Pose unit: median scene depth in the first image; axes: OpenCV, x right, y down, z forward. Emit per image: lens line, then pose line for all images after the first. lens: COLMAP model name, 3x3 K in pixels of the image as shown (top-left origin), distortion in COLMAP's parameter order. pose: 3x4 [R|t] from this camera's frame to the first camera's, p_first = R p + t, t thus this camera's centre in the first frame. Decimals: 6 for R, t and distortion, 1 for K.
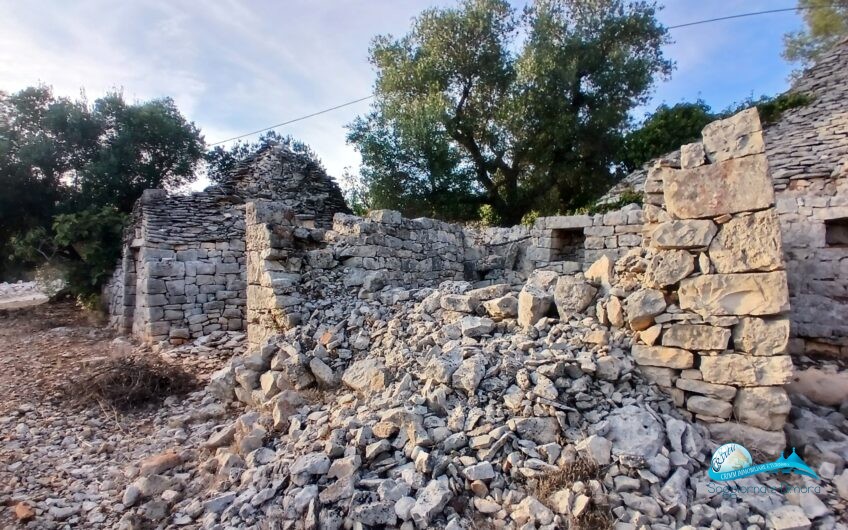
lens RADIAL K [[432.1, 0, 424.0], [0, 432.1, 265.0], [0, 0, 1]] dist [0.001942, -0.042944]
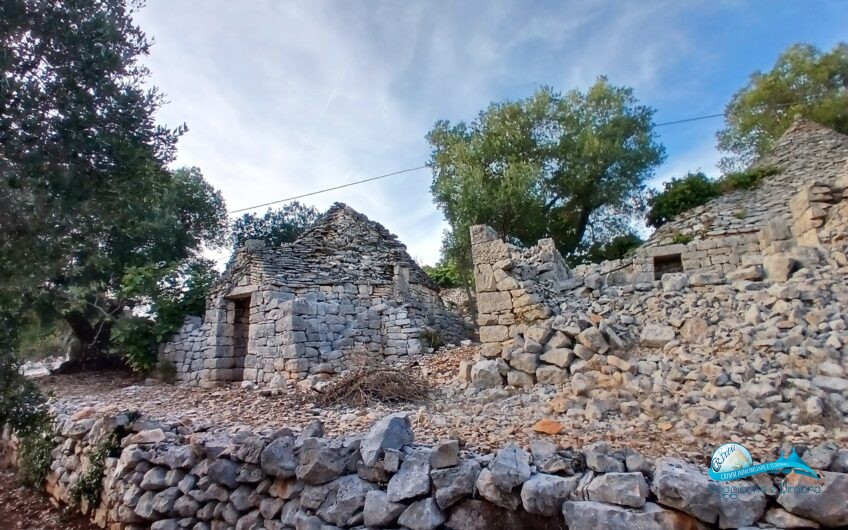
lens RADIAL K [[420.6, 0, 433.1], [0, 420.6, 268.7], [0, 0, 1]] dist [0.003937, -0.045559]
pose [[0.978283, -0.015277, 0.206708, -0.536406], [0.054104, 0.981527, -0.183517, 0.129410], [-0.200086, 0.190715, 0.961038, -0.063298]]
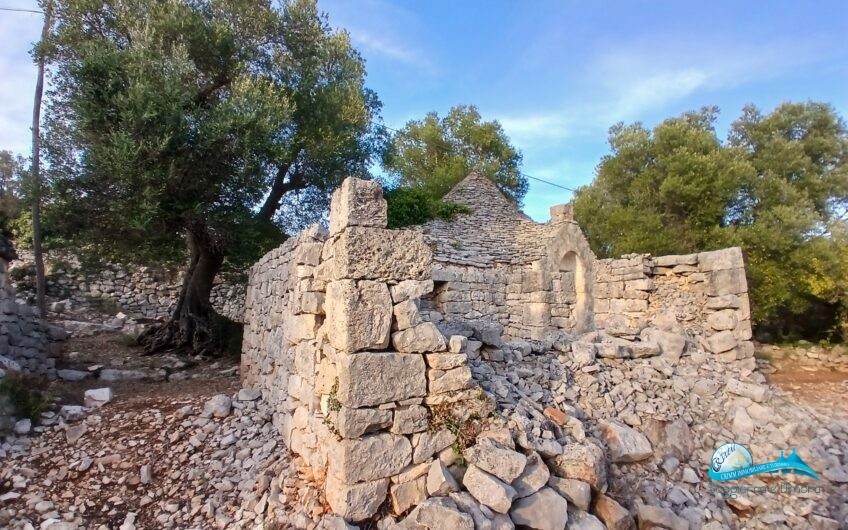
lens RADIAL K [[420.6, 0, 433.1], [0, 420.6, 268.7], [0, 0, 1]] dist [0.003937, -0.045559]
pose [[0.371518, 0.112106, 0.921633, -0.558481], [-0.013919, 0.993244, -0.115206, 0.005037], [-0.928322, 0.029973, 0.370568, 0.527832]]
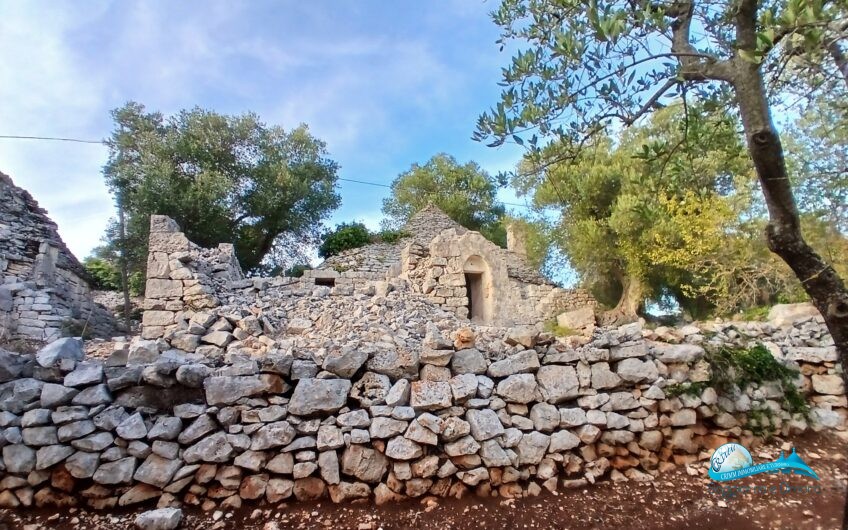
lens RADIAL K [[417.2, 0, 434.8], [0, 417.2, 271.1], [0, 0, 1]] dist [0.004694, -0.044608]
pose [[0.583740, 0.150707, 0.797831, -0.614231], [0.036608, 0.976738, -0.211287, 0.213037], [-0.811115, 0.152544, 0.564644, -0.229134]]
